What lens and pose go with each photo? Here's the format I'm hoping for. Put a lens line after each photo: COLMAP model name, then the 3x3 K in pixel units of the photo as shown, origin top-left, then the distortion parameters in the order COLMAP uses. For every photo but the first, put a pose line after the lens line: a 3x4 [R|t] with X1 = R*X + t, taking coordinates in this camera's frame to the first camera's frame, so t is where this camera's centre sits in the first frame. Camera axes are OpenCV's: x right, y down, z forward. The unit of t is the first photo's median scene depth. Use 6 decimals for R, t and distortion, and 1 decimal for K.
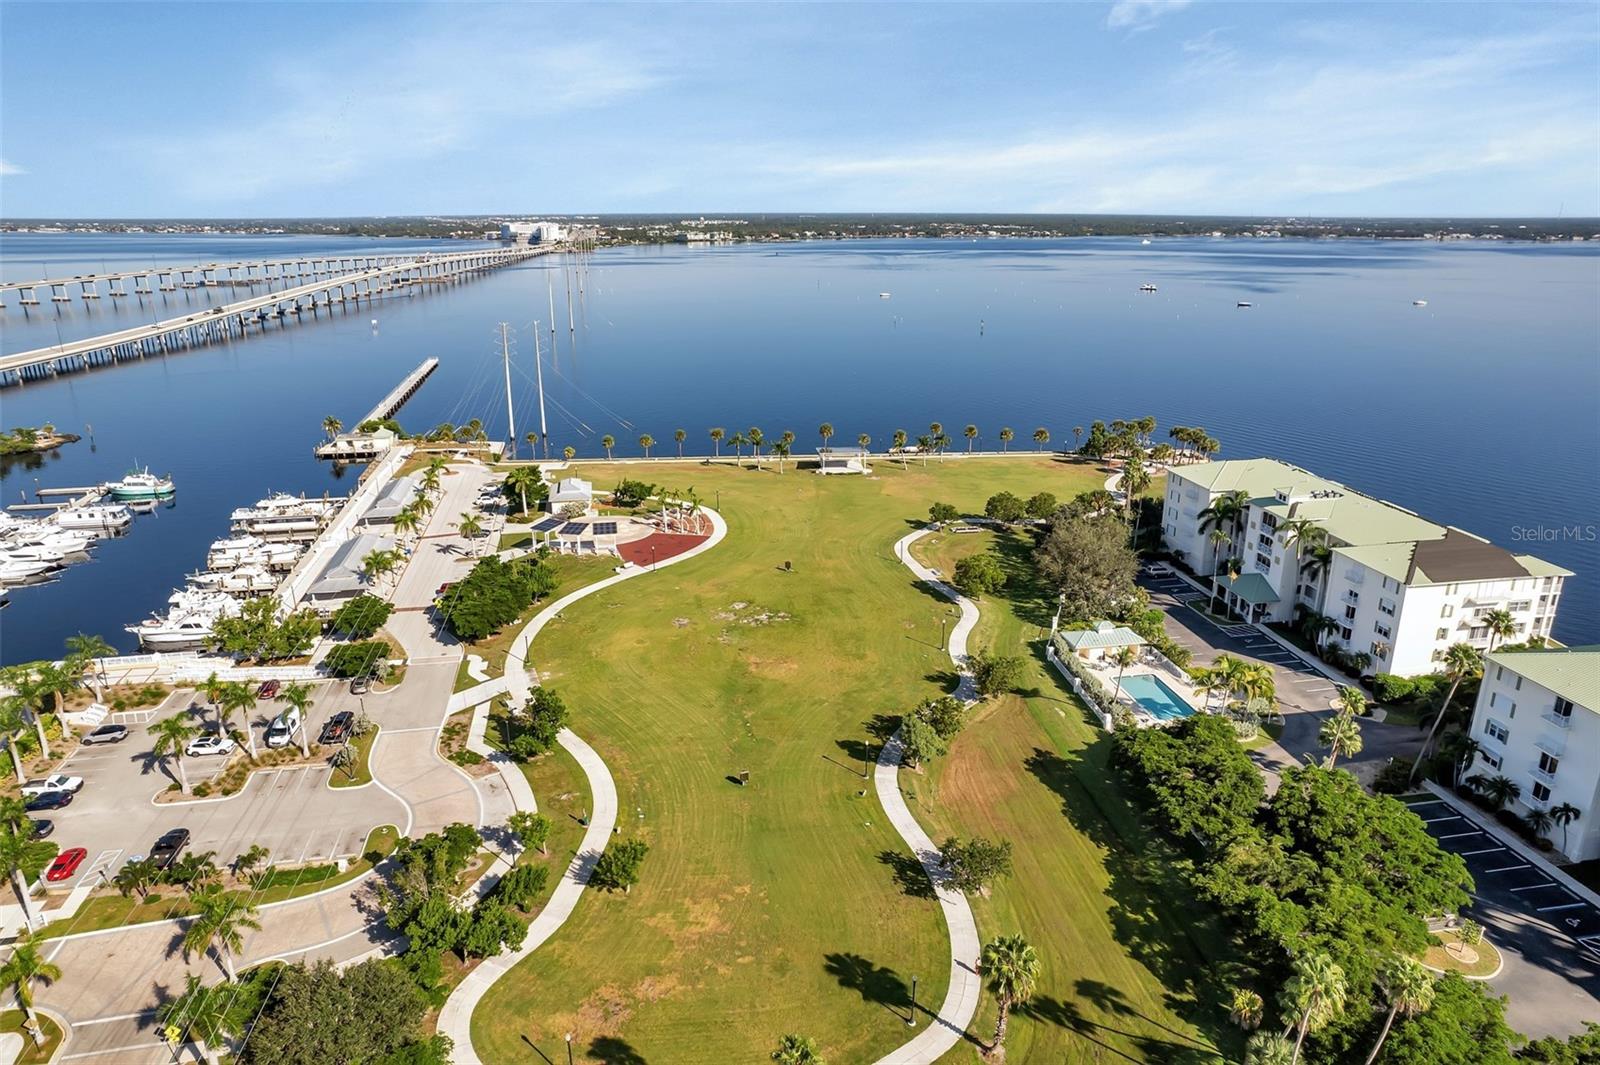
lens RADIAL K [[1024.1, 0, 804.0], [0, 1024.1, 534.2], [0, 0, 1]] dist [-0.085455, 0.081805]
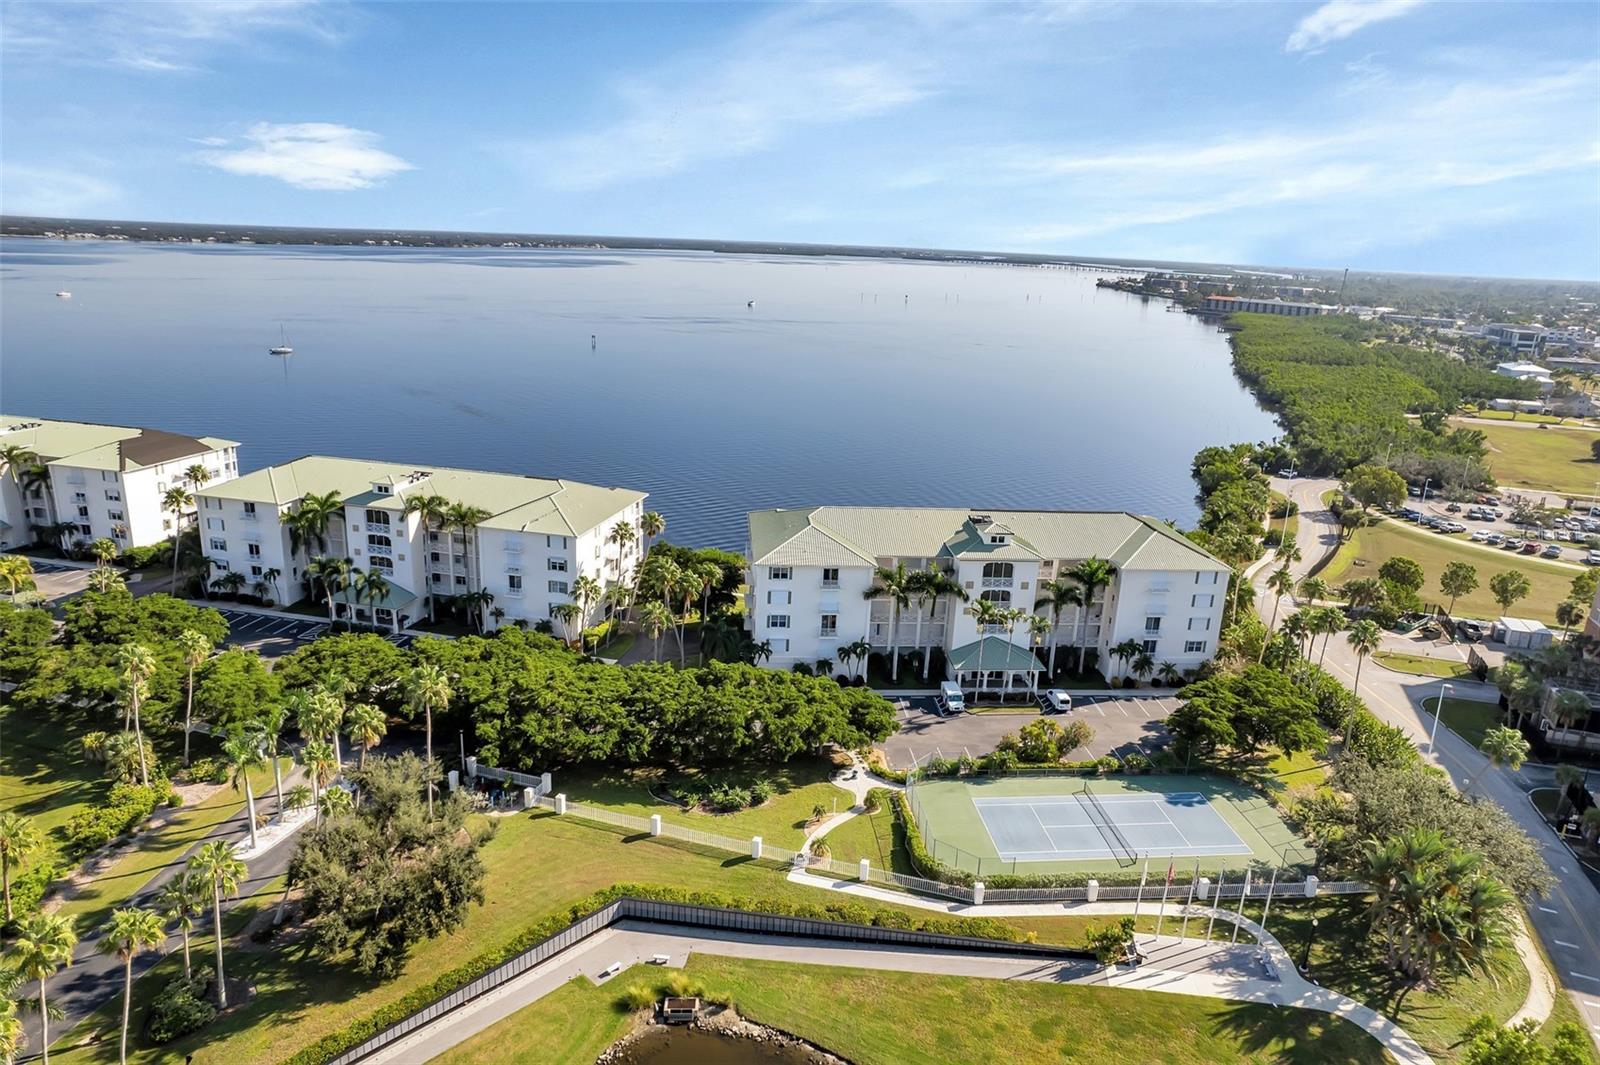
lens RADIAL K [[1024.1, 0, 804.0], [0, 1024.1, 534.2], [0, 0, 1]] dist [-0.085455, 0.081805]
pose [[0.396964, -0.240095, 0.885875, -0.136380], [0.242418, 0.958332, 0.151104, 0.108528], [-0.885242, 0.154769, 0.438627, -0.210231]]
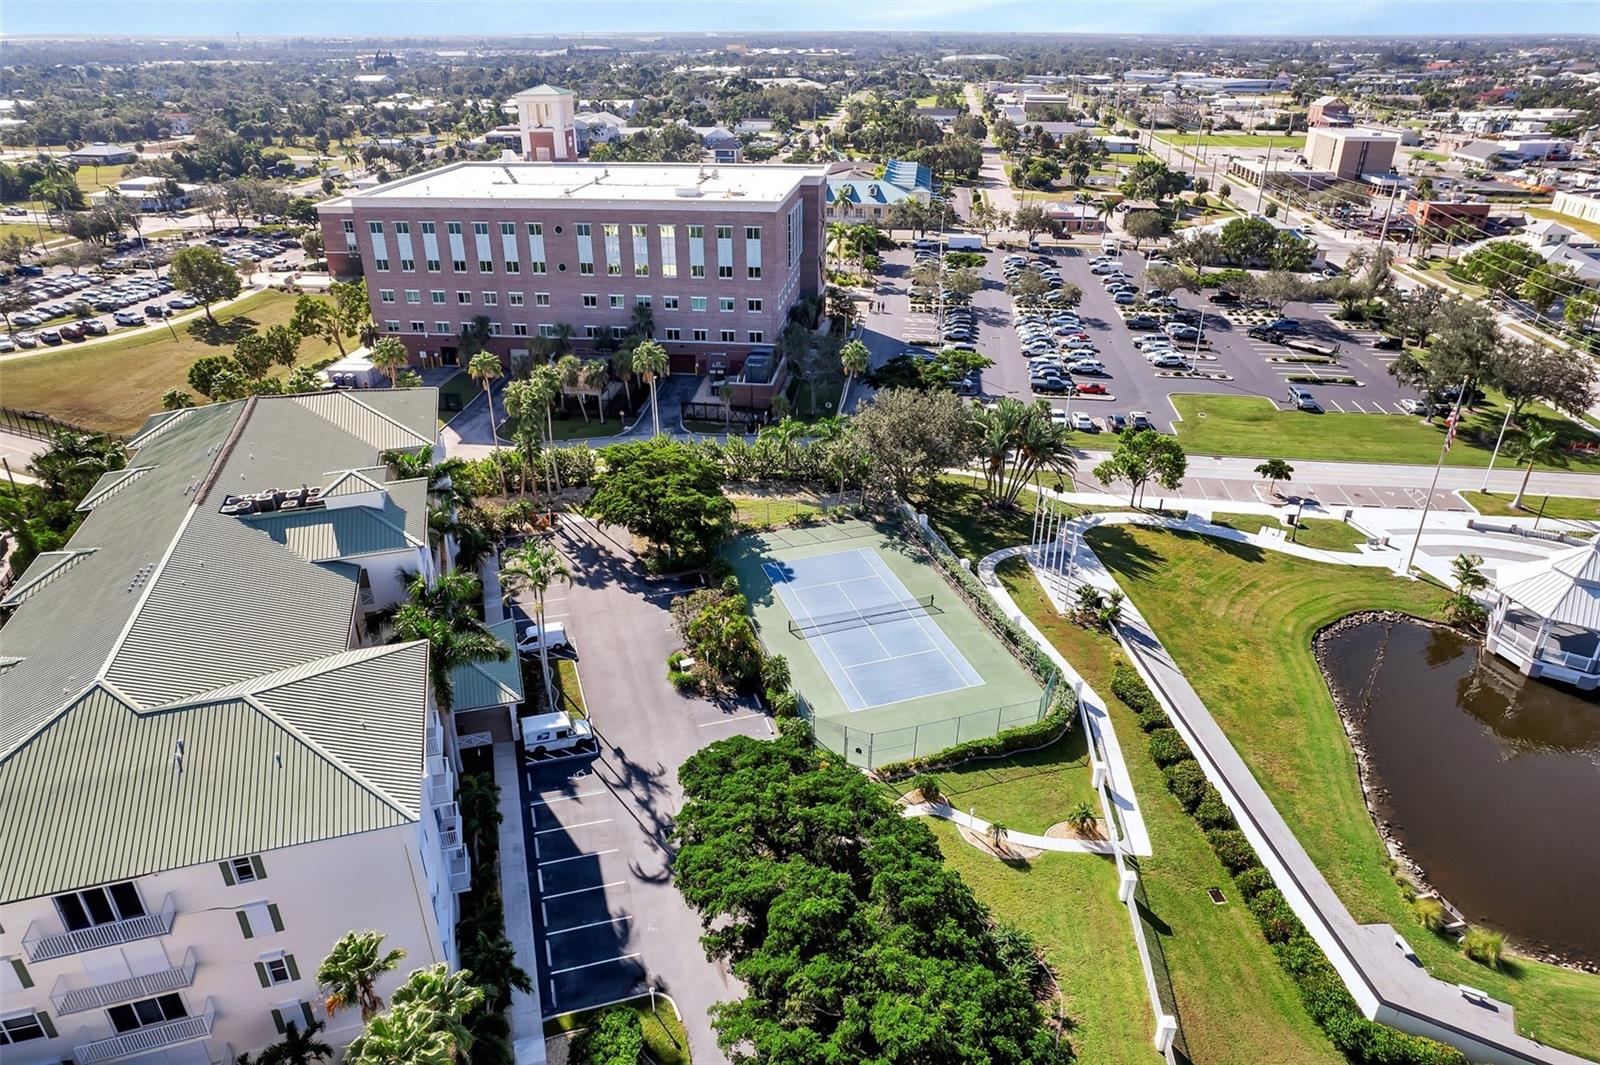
lens RADIAL K [[1019.7, 0, 802.8], [0, 1019.7, 538.7], [0, 0, 1]] dist [-0.073085, 0.066381]
pose [[-0.981919, -0.084319, 0.169486, 0.366270], [0.059341, 0.713092, 0.698554, 0.004117], [-0.179761, 0.695981, -0.695195, 0.266231]]
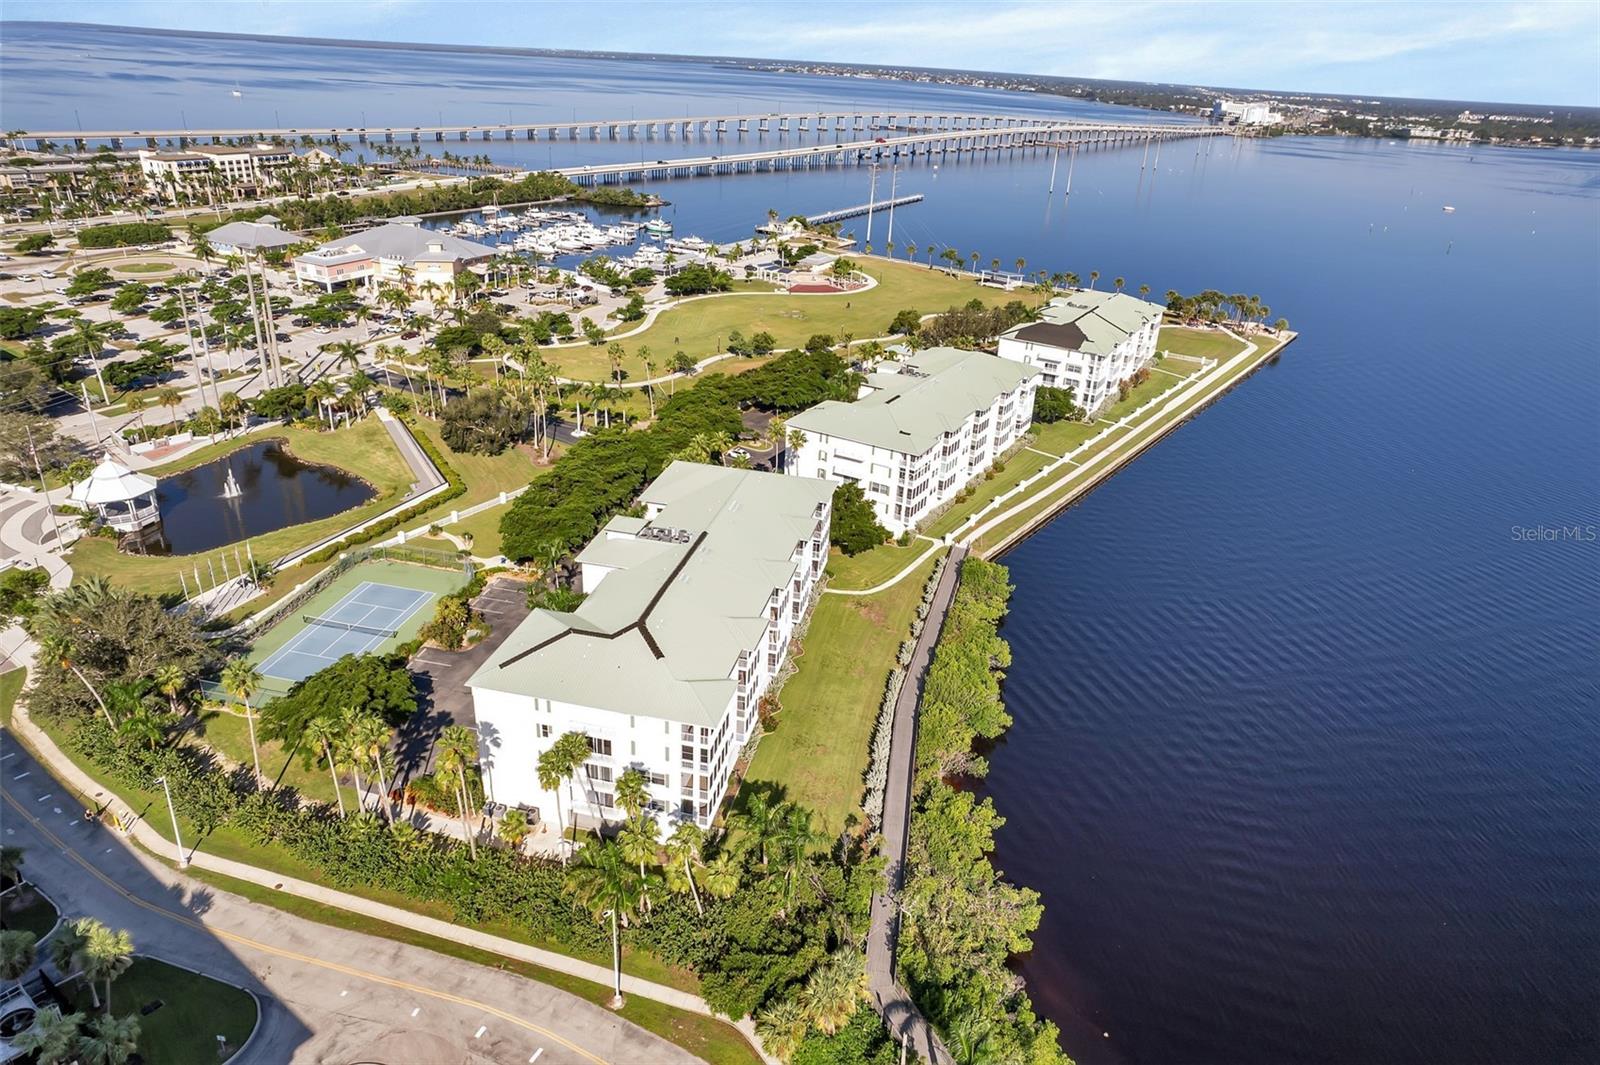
lens RADIAL K [[1027.3, 0, 803.8], [0, 1027.3, 531.9], [0, 0, 1]] dist [-0.094356, 0.090822]
pose [[0.763414, 0.310276, -0.566505, 1.124009], [-0.244888, 0.950622, 0.190650, 0.092979], [0.597686, -0.006814, 0.801701, -0.505944]]
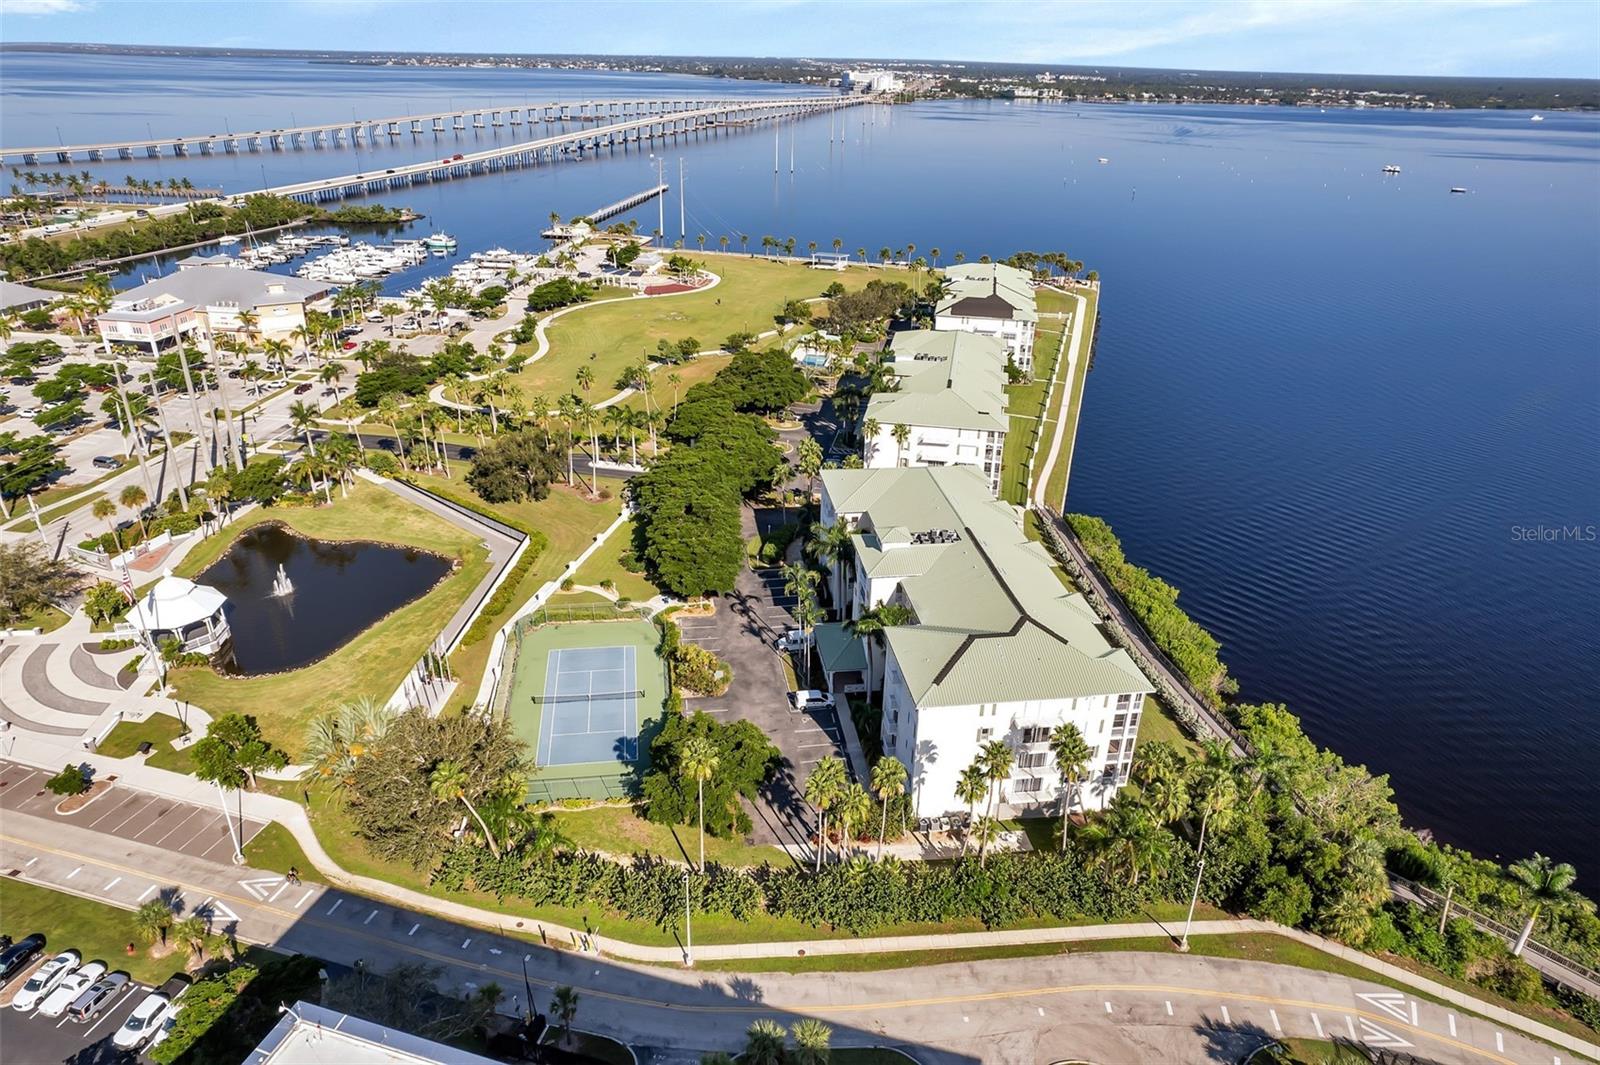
lens RADIAL K [[1027.3, 0, 803.8], [0, 1027.3, 531.9], [0, 0, 1]] dist [-0.094356, 0.090822]
pose [[0.939613, 0.165021, -0.299825, 0.776152], [-0.124782, 0.980954, 0.148859, 0.152837], [0.318679, -0.102457, 0.942309, -0.726257]]
